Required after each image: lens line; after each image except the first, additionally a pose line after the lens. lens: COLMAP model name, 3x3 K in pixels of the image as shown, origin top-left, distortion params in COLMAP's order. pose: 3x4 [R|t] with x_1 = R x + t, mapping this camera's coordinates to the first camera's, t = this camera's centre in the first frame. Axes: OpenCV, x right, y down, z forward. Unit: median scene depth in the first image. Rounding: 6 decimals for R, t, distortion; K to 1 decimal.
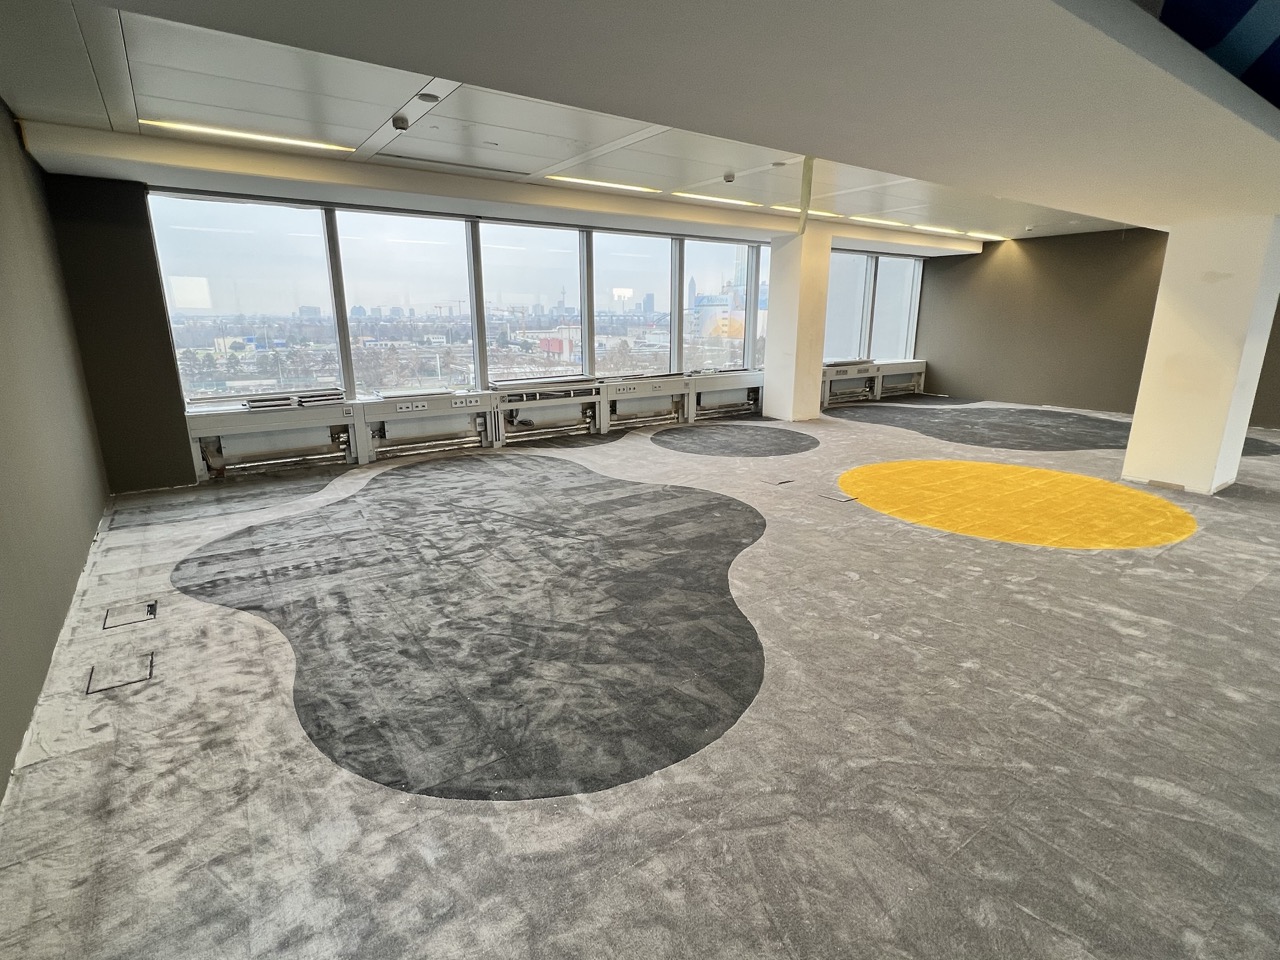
lens RADIAL K [[638.2, 0, 640.0], [0, 638.2, 480.0], [0, 0, 1]] dist [0.003825, -0.000296]
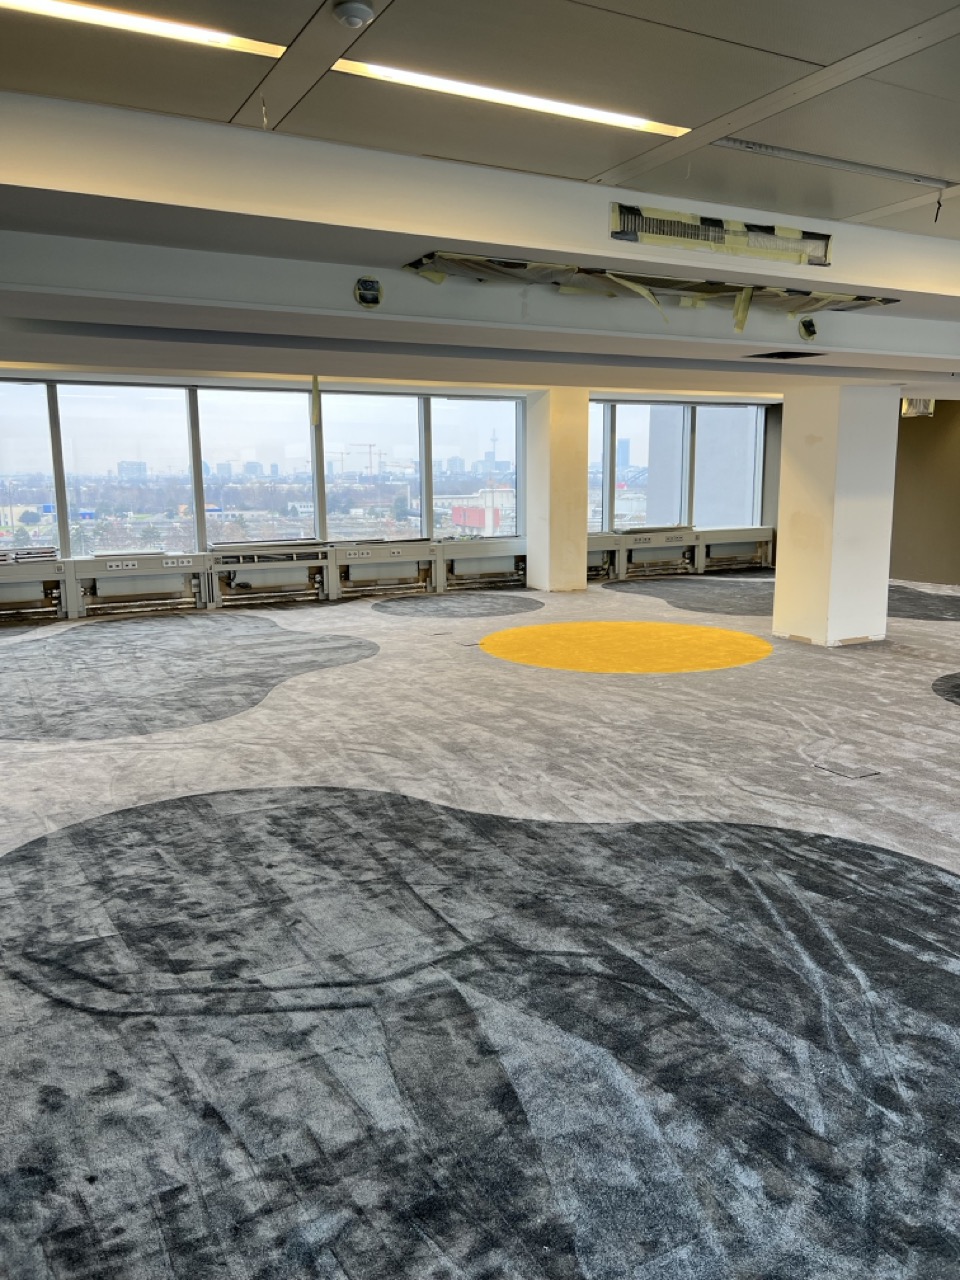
lens RADIAL K [[967.6, 0, 480.0], [0, 967.6, 640.0], [0, 0, 1]] dist [0.088093, -0.116798]
pose [[0.992285, 0.013079, -0.123289, 0.412352], [-0.022994, 0.996582, -0.079344, 0.117471], [0.121829, 0.081567, 0.989194, -0.486411]]
